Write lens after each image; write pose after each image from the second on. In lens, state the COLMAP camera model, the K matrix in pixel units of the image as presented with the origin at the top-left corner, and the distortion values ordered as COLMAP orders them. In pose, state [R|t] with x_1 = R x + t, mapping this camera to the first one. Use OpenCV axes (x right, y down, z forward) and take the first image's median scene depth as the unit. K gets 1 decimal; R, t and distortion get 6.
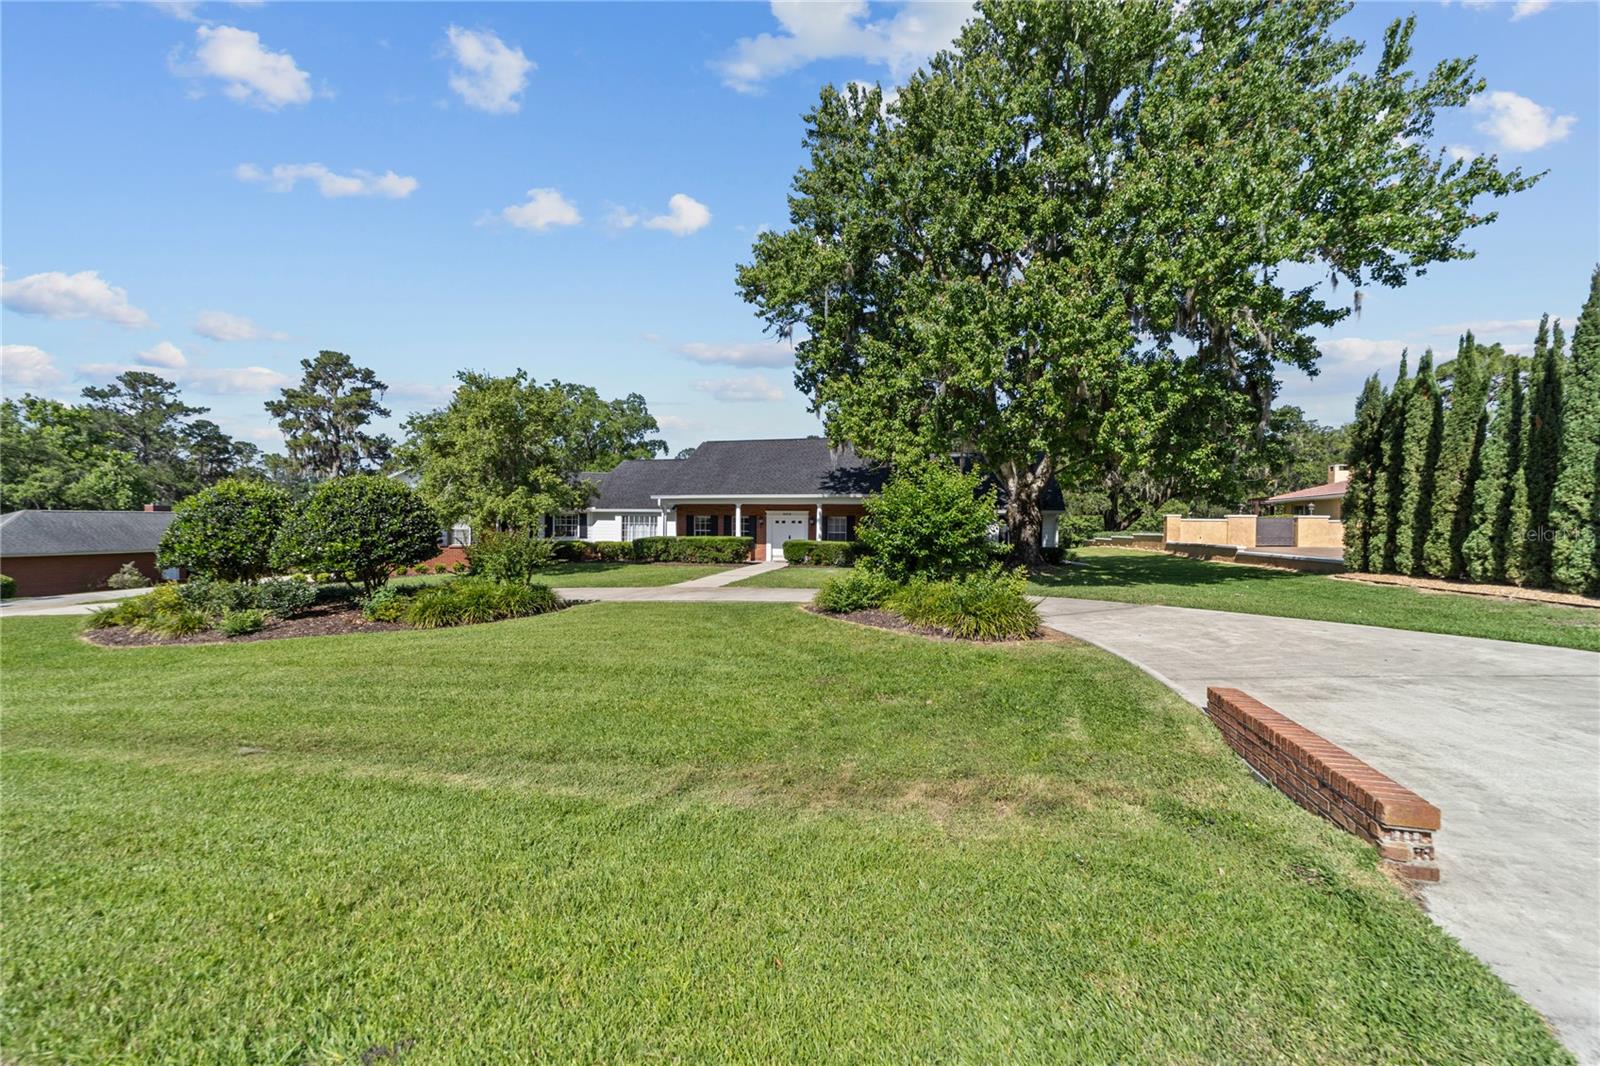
lens RADIAL K [[648.6, 0, 798.3], [0, 648.6, 539.9], [0, 0, 1]] dist [-0.006708, -0.000117]
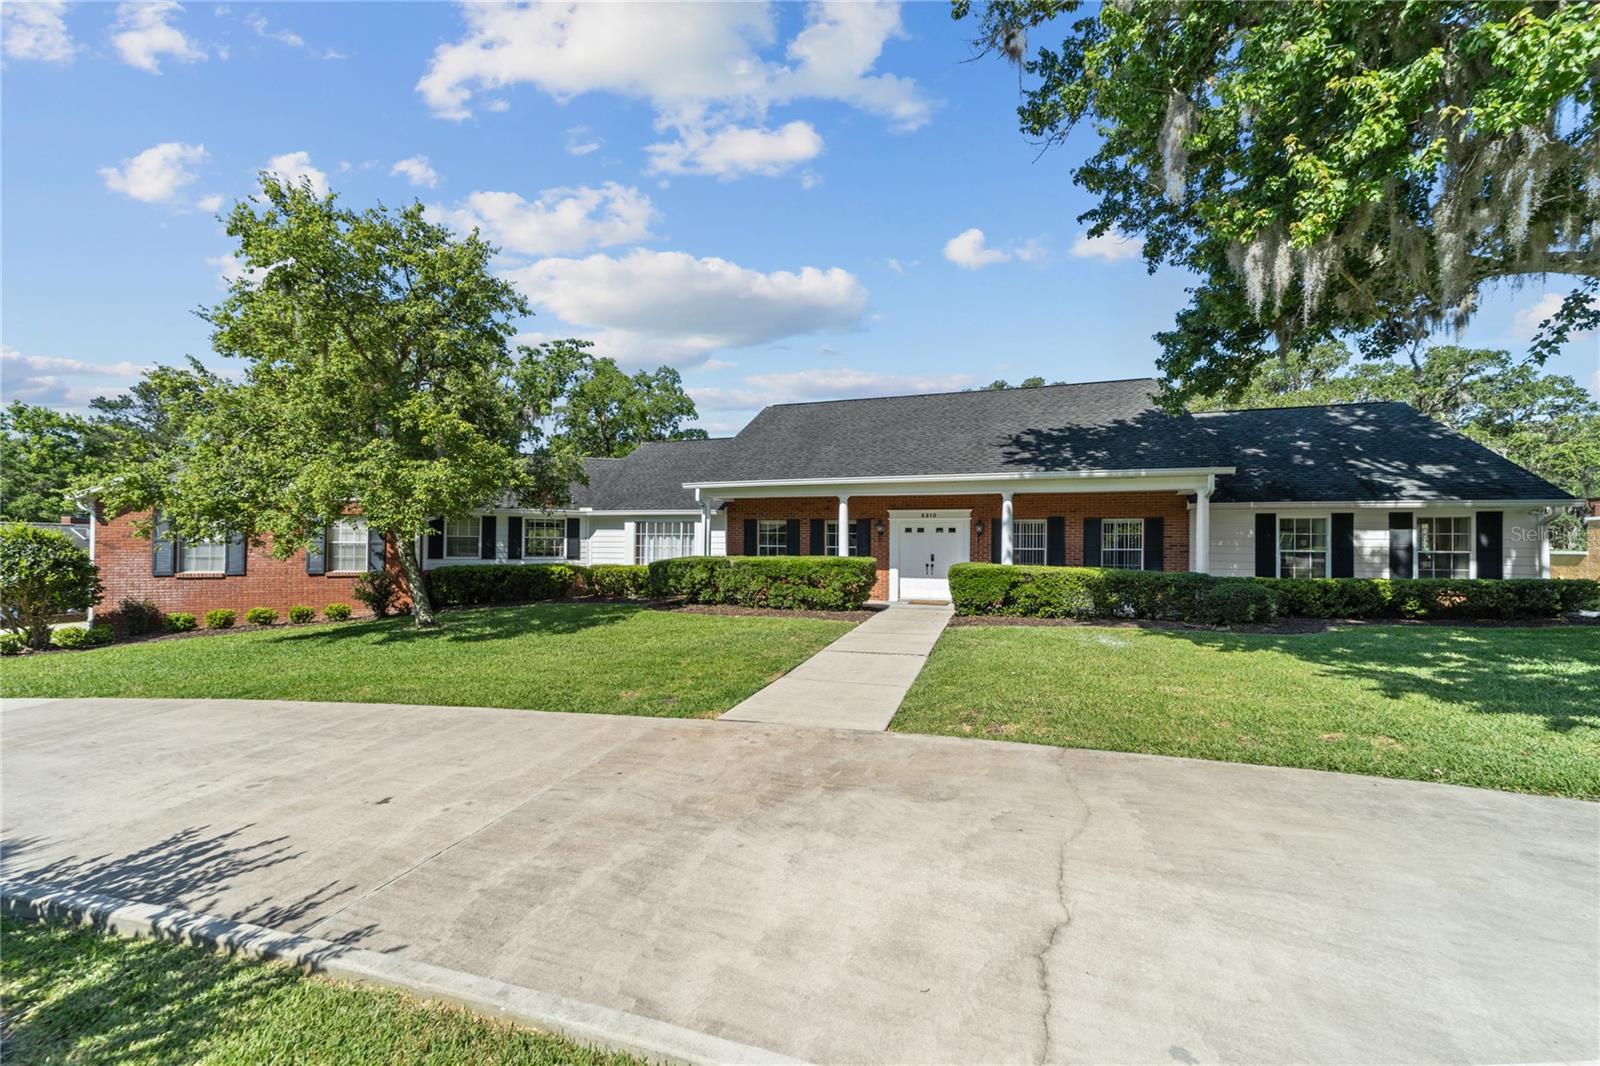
lens RADIAL K [[626.2, 0, 800.4], [0, 626.2, 539.6], [0, 0, 1]] dist [-0.000234, 0.000525]
pose [[0.998781, -0.002884, -0.049281, -0.063907], [0.001428, 0.999562, -0.029554, -0.002418], [0.049345, 0.029447, 0.998348, 0.299920]]
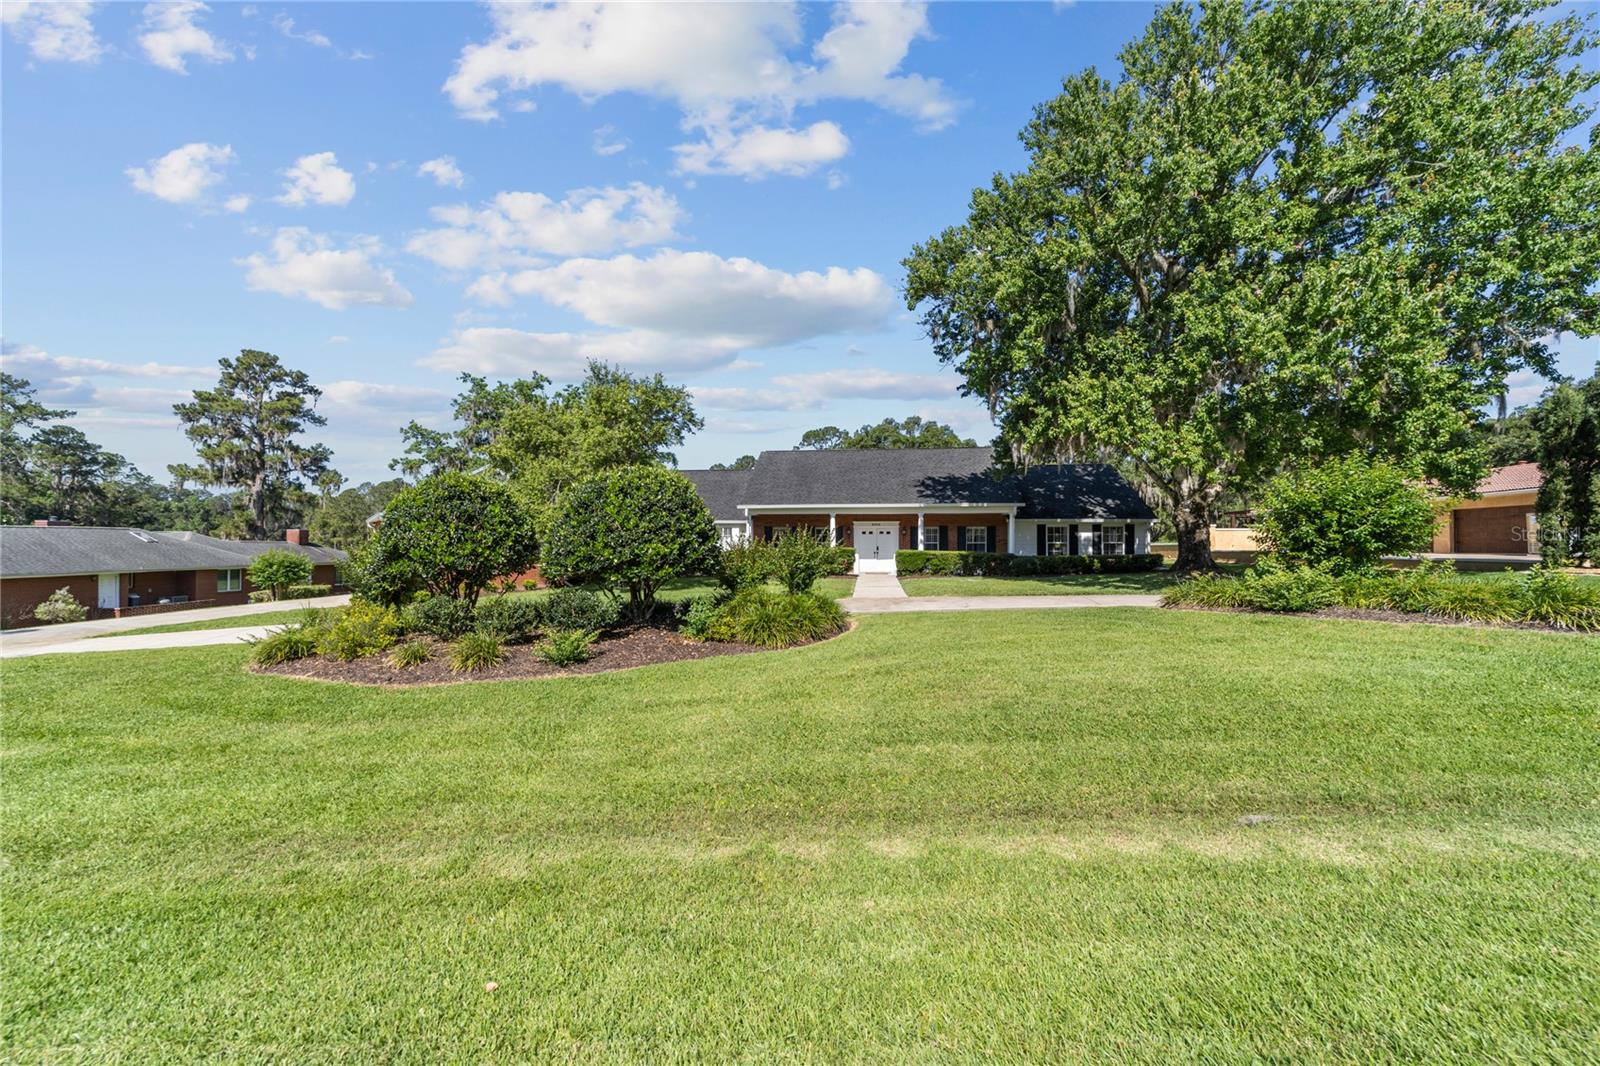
lens RADIAL K [[626.2, 0, 800.4], [0, 626.2, 539.6], [0, 0, 1]] dist [-0.000234, 0.000525]
pose [[0.987763, -0.007305, 0.155792, -0.178053], [0.012097, 0.999482, -0.029833, 0.006438], [-0.155494, 0.031353, 0.987339, 0.054631]]
